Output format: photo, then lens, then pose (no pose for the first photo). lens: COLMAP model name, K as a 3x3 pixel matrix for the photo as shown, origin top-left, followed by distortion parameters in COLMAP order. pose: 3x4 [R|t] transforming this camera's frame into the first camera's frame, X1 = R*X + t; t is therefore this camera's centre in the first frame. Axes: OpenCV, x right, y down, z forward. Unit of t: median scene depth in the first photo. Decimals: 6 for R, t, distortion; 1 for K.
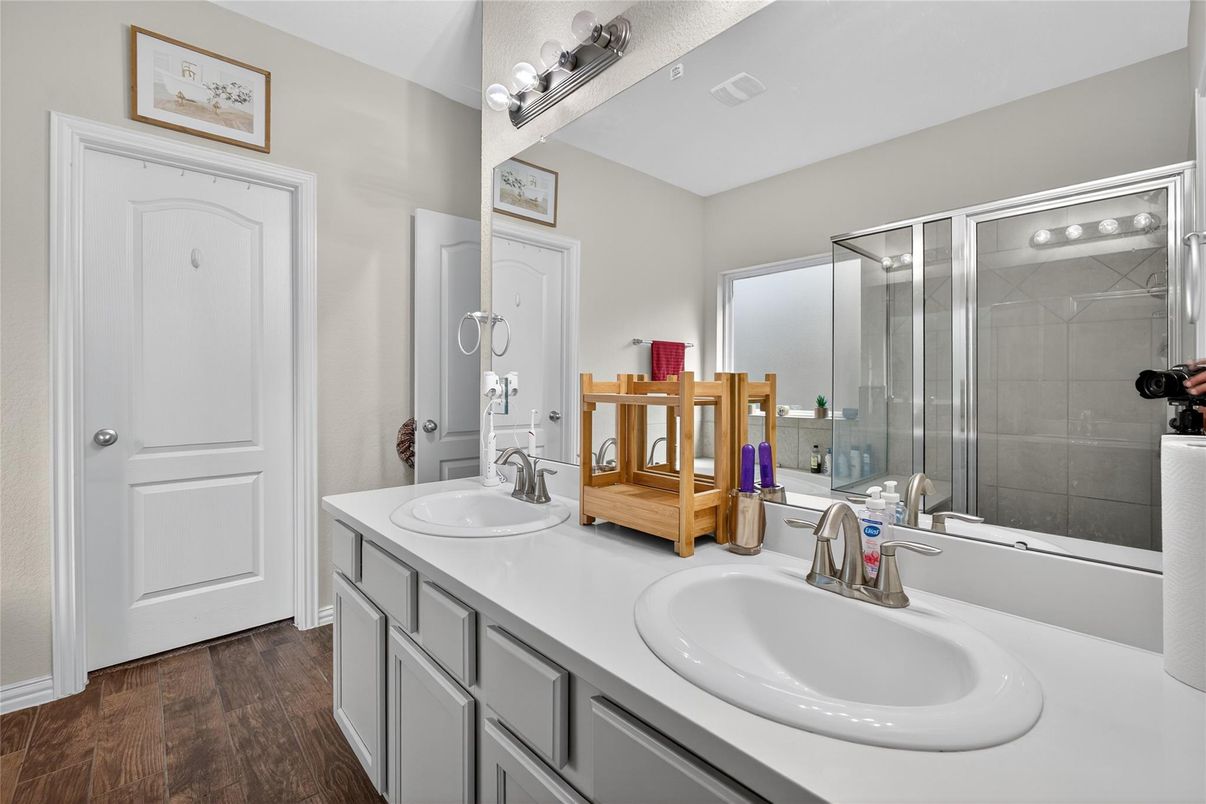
lens RADIAL K [[512.3, 0, 598.6], [0, 512.3, 394.8], [0, 0, 1]] dist [-0.002067, 0.000530]
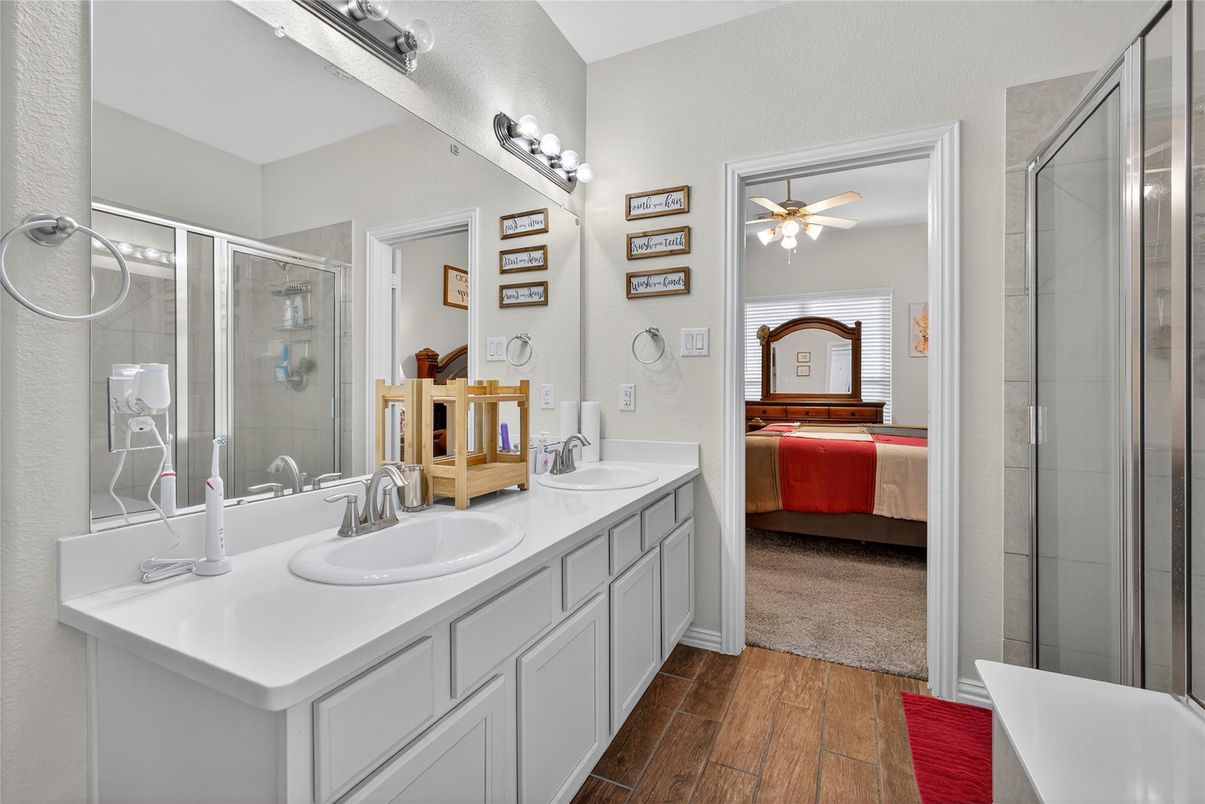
lens RADIAL K [[511.9, 0, 598.1], [0, 511.9, 394.8], [0, 0, 1]] dist [-0.002067, 0.000530]
pose [[-0.383281, -0.005967, 0.923613, -1.273635], [0.004520, 0.999955, 0.008336, -0.009037], [-0.923621, 0.007370, -0.383237, 1.233410]]
